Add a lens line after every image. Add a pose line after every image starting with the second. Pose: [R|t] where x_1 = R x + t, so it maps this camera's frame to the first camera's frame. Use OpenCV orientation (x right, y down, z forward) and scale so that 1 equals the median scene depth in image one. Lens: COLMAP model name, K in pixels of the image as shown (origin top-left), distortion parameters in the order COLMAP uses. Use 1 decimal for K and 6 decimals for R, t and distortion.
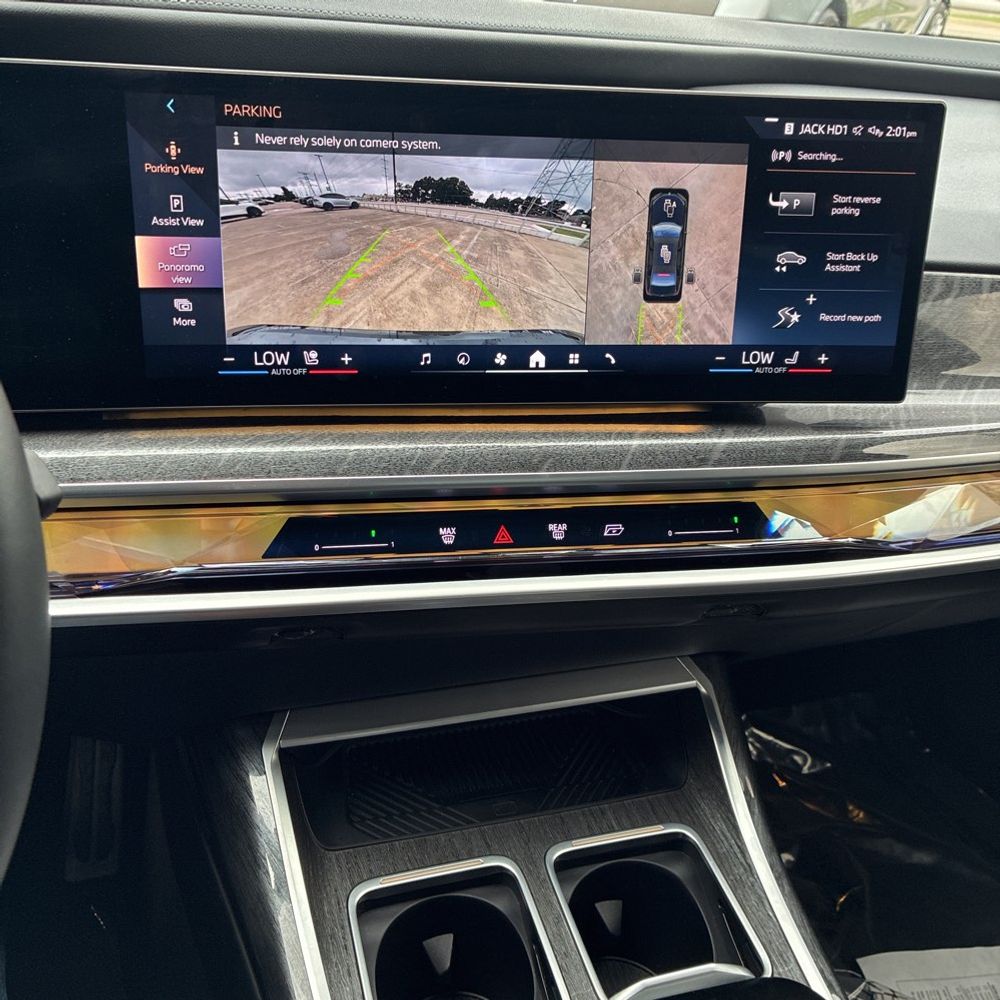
lens RADIAL K [[1011.1, 0, 501.2], [0, 1011.1, 500.5], [0, 0, 1]] dist [0.020948, 0.000000]
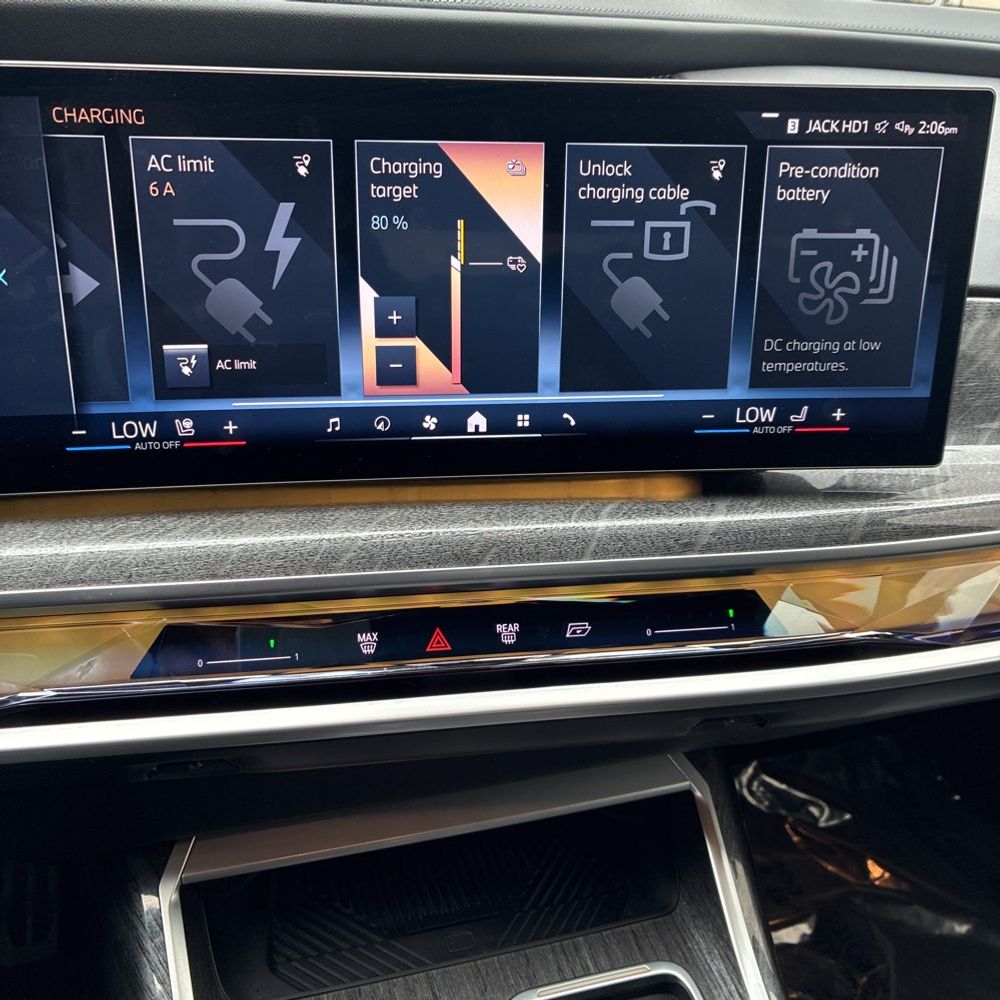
lens RADIAL K [[1011.1, 0, 499.0], [0, 1011.1, 498.9], [0, 0, 1]] dist [0.020948, 0.000000]
pose [[0.999807, -0.009349, -0.017266, 0.064470], [0.009561, 0.999879, 0.012267, -0.086127], [0.017149, -0.012430, 0.999776, 0.199949]]
